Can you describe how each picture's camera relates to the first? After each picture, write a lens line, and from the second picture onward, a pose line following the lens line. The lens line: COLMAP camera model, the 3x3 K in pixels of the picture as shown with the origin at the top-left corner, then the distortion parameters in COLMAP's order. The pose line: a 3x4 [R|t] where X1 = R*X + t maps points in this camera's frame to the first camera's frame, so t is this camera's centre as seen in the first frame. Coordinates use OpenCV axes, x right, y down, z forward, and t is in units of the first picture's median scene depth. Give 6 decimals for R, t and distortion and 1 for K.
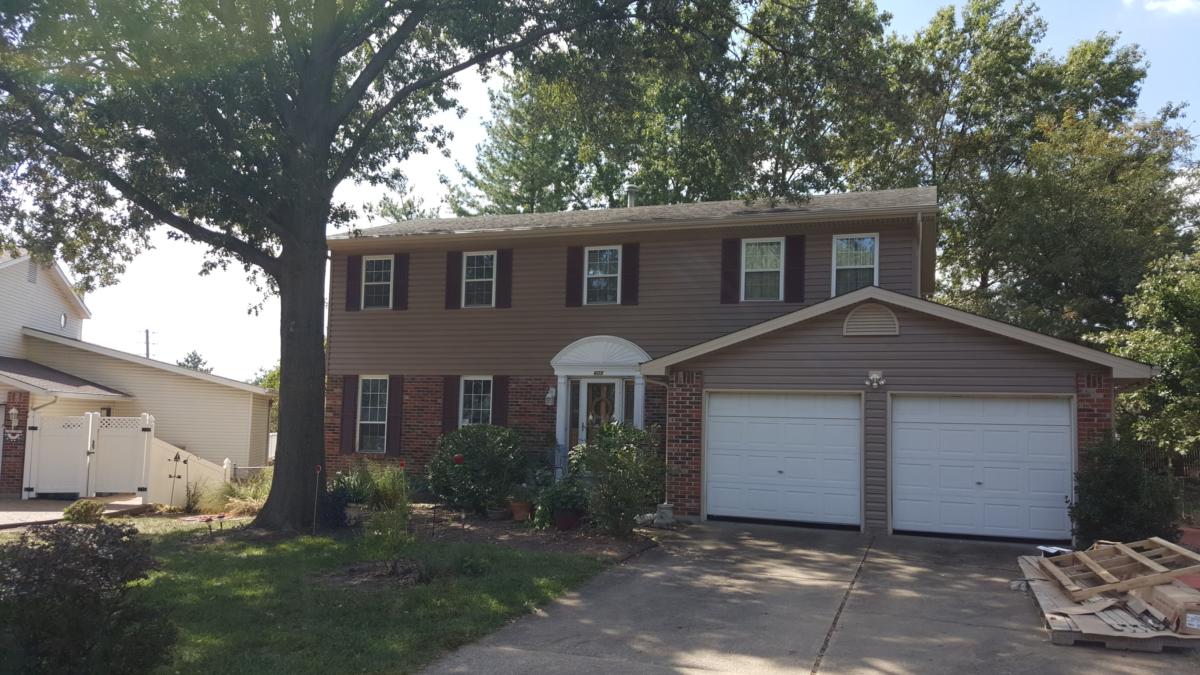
lens RADIAL K [[895.2, 0, 591.1], [0, 895.2, 384.7], [0, 0, 1]] dist [0.087228, -0.107517]
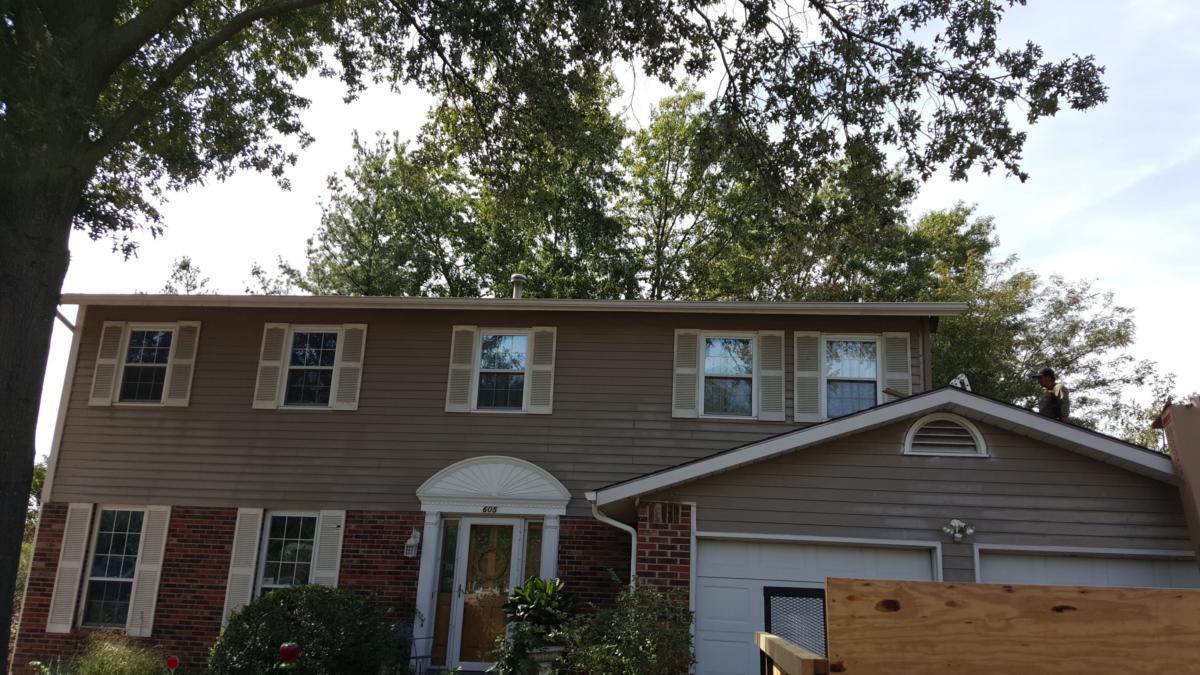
lens RADIAL K [[899.9, 0, 607.4], [0, 899.9, 373.5], [0, 0, 1]] dist [0.094331, -0.122521]
pose [[0.967922, 0.077247, 0.239080, -0.076932], [-0.029835, 0.980168, -0.195907, 0.017295], [-0.249472, 0.182490, 0.951032, 0.304129]]
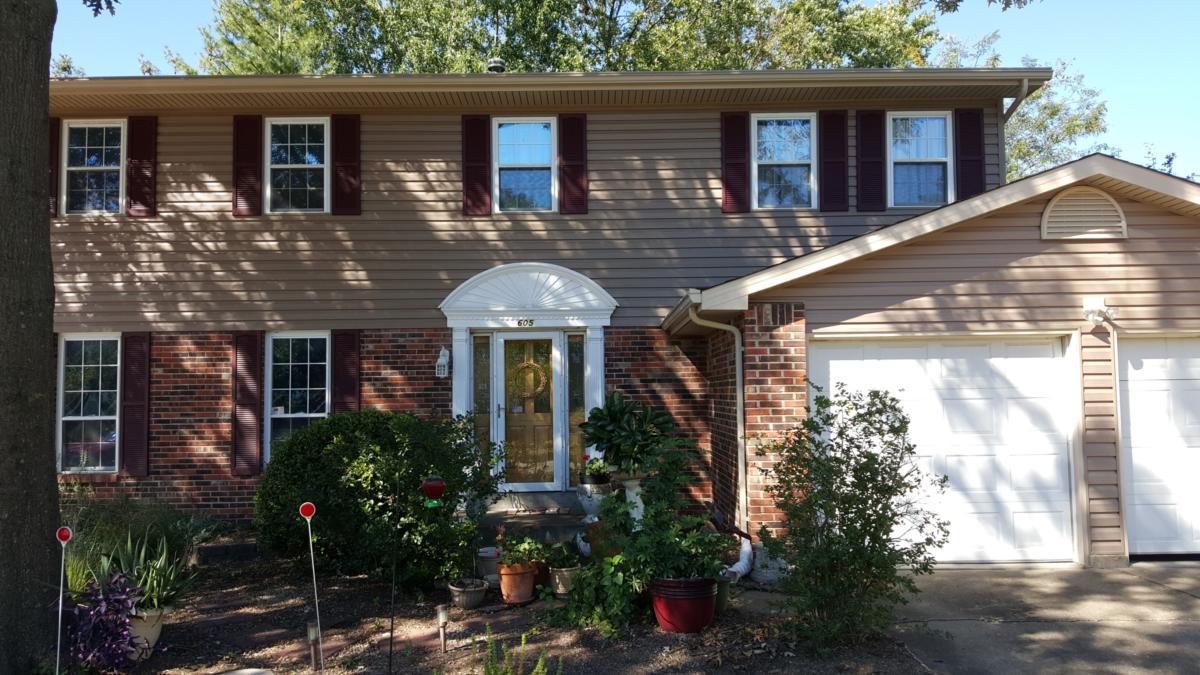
lens RADIAL K [[899.9, 0, 596.6], [0, 899.9, 360.5], [0, 0, 1]] dist [0.094331, -0.122521]
pose [[0.937240, -0.014252, 0.348395, -0.160334], [0.019042, 0.999765, -0.010327, 0.020085], [-0.348166, 0.016313, 0.937291, 0.403569]]
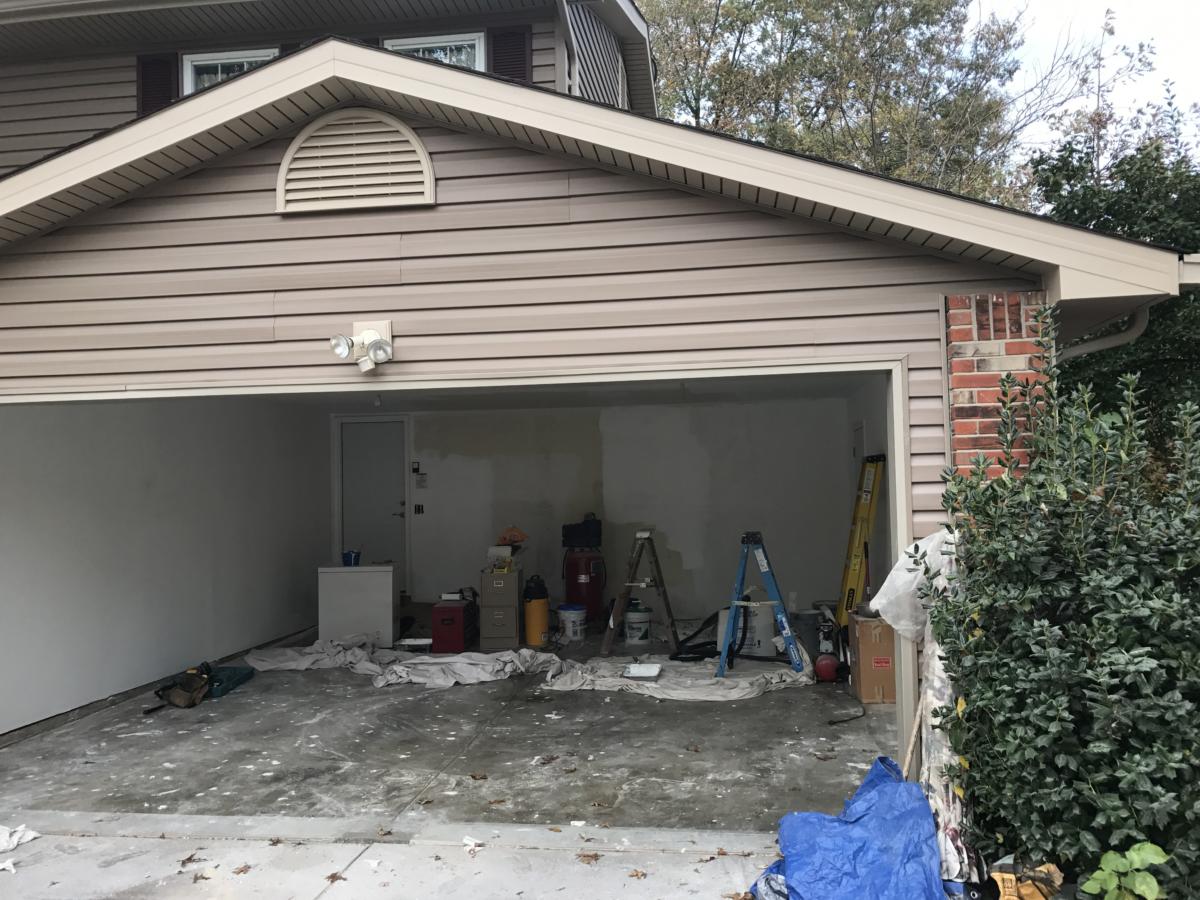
lens RADIAL K [[1003.8, 0, 592.4], [0, 1003.8, 443.0], [0, 0, 1]] dist [0.014287, 0.007216]
pose [[0.979753, -0.039782, 0.196220, 0.239454], [0.039234, 0.999208, 0.006682, 0.021522], [-0.196330, 0.001151, 0.980537, 0.475654]]
